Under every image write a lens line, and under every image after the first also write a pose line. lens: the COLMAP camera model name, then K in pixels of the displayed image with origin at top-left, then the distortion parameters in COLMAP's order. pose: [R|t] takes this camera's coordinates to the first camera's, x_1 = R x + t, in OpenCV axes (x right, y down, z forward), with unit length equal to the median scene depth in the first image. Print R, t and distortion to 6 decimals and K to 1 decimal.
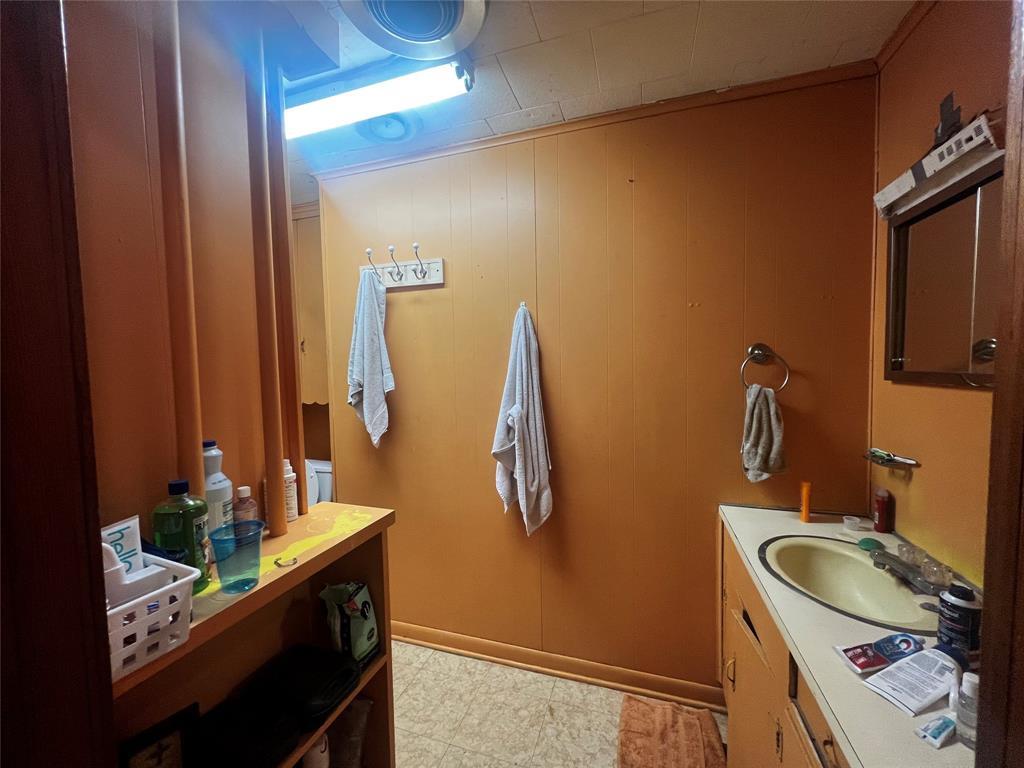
lens RADIAL K [[408.5, 0, 512.0], [0, 408.5, 384.0], [0, 0, 1]] dist [-0.000294, -0.000396]
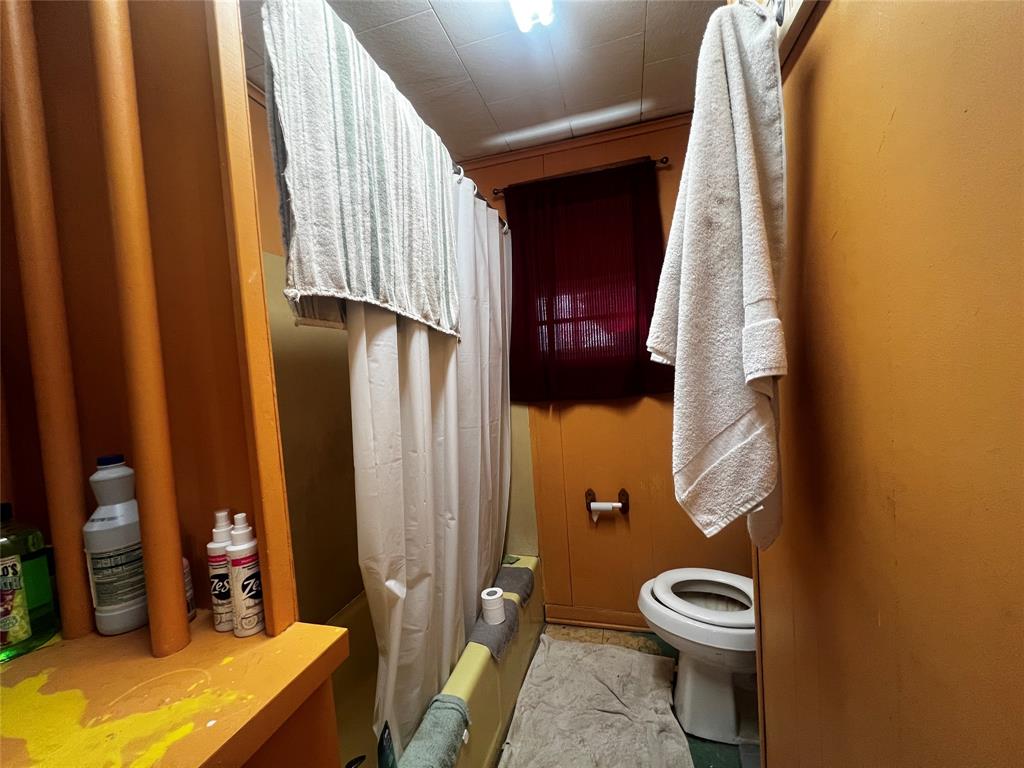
lens RADIAL K [[408.5, 0, 512.0], [0, 408.5, 384.0], [0, 0, 1]] dist [-0.000294, -0.000396]
pose [[0.046907, 0.047480, -0.997770, -0.015645], [0.026179, 0.998468, 0.048744, 0.002107], [0.998556, -0.028407, 0.045593, 0.827387]]
